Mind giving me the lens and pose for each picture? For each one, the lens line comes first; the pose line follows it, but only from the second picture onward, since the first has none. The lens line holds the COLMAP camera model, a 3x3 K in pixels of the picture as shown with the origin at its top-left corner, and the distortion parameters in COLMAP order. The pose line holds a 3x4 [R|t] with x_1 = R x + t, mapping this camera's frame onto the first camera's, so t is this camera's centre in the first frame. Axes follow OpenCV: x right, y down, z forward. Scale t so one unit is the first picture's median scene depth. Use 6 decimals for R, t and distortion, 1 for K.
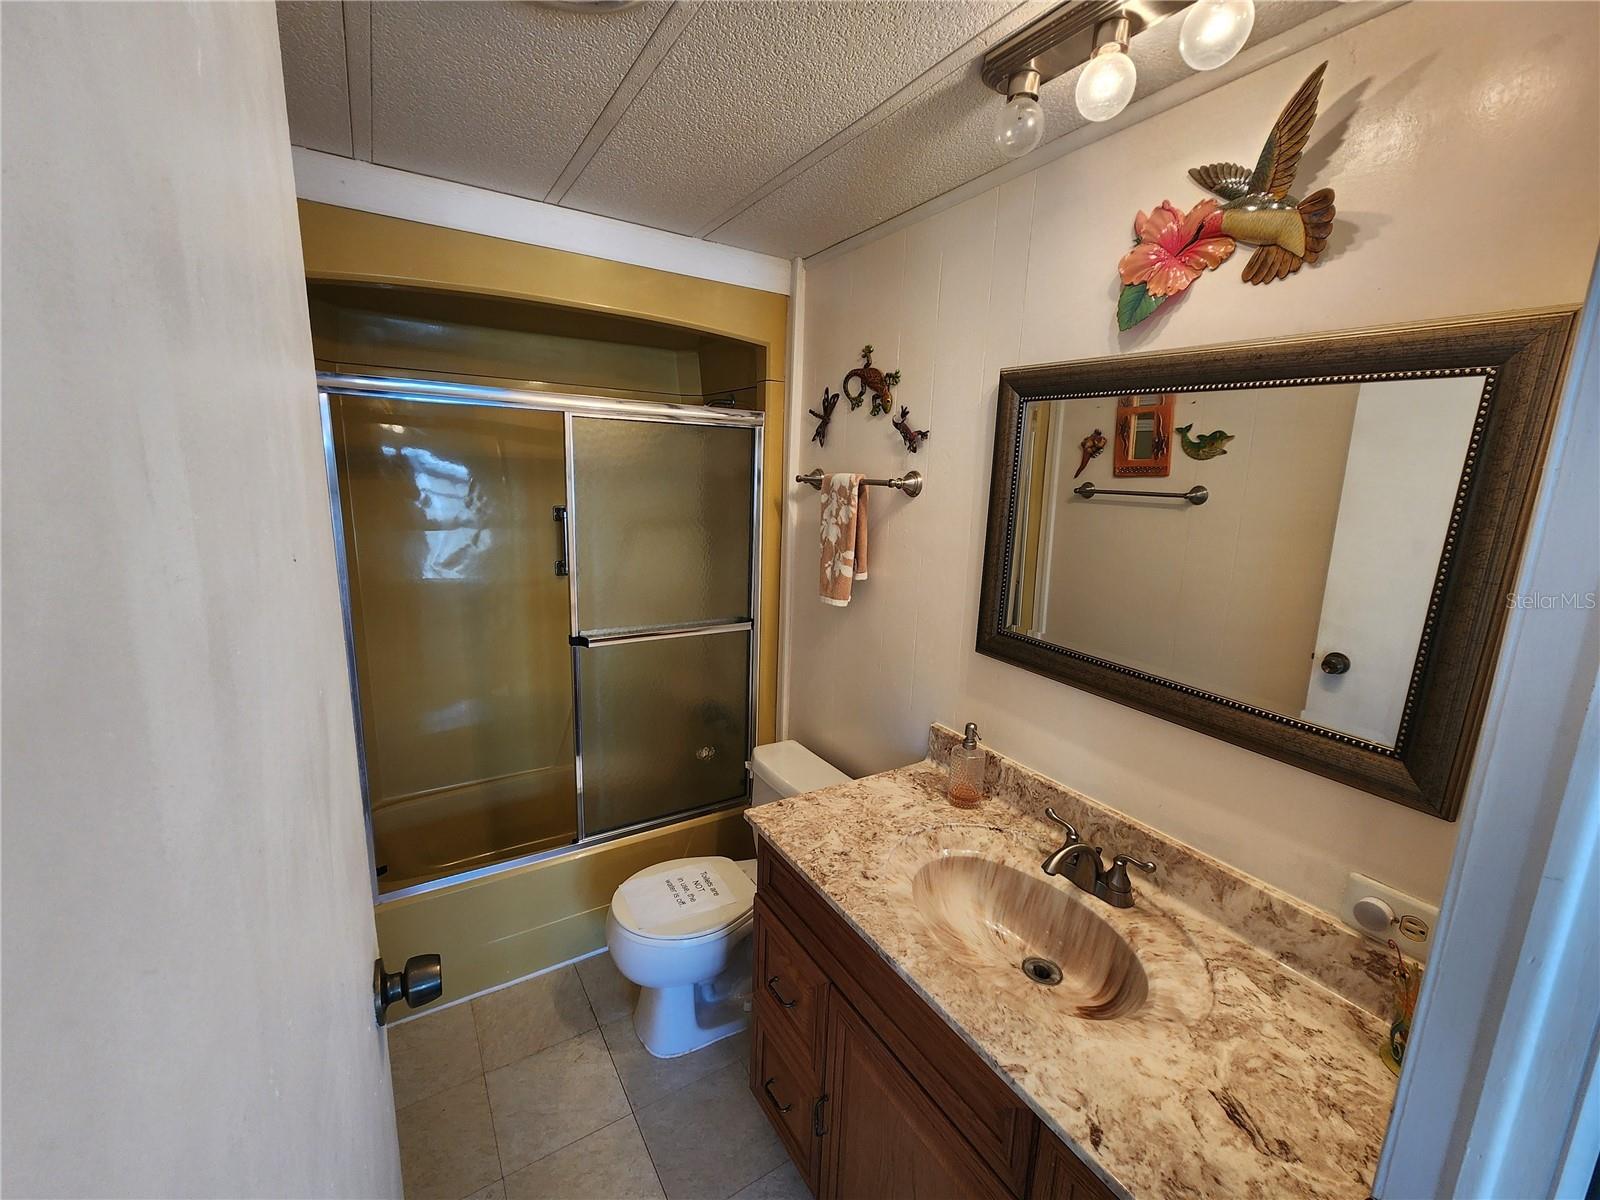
lens RADIAL K [[657.8, 0, 806.3], [0, 657.8, 598.7], [0, 0, 1]] dist [-0.001414, 0.001351]
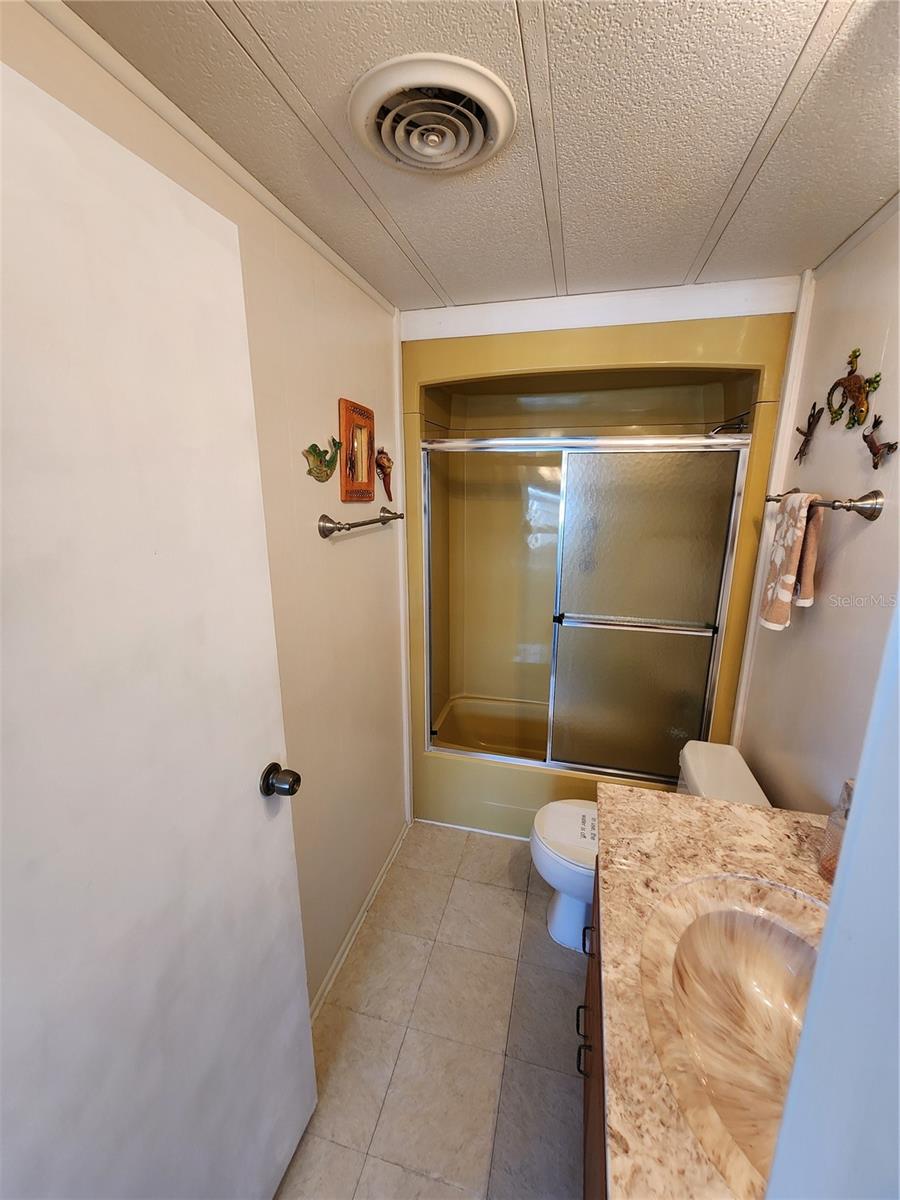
lens RADIAL K [[493.3, 0, 450.0], [0, 493.3, 600.0], [0, 0, 1]] dist [-0.001414, 0.001351]
pose [[0.680377, 0.143550, -0.718666, 0.254945], [-0.119688, 0.989228, 0.084282, -0.037697], [0.723023, 0.028672, 0.690229, 0.145196]]
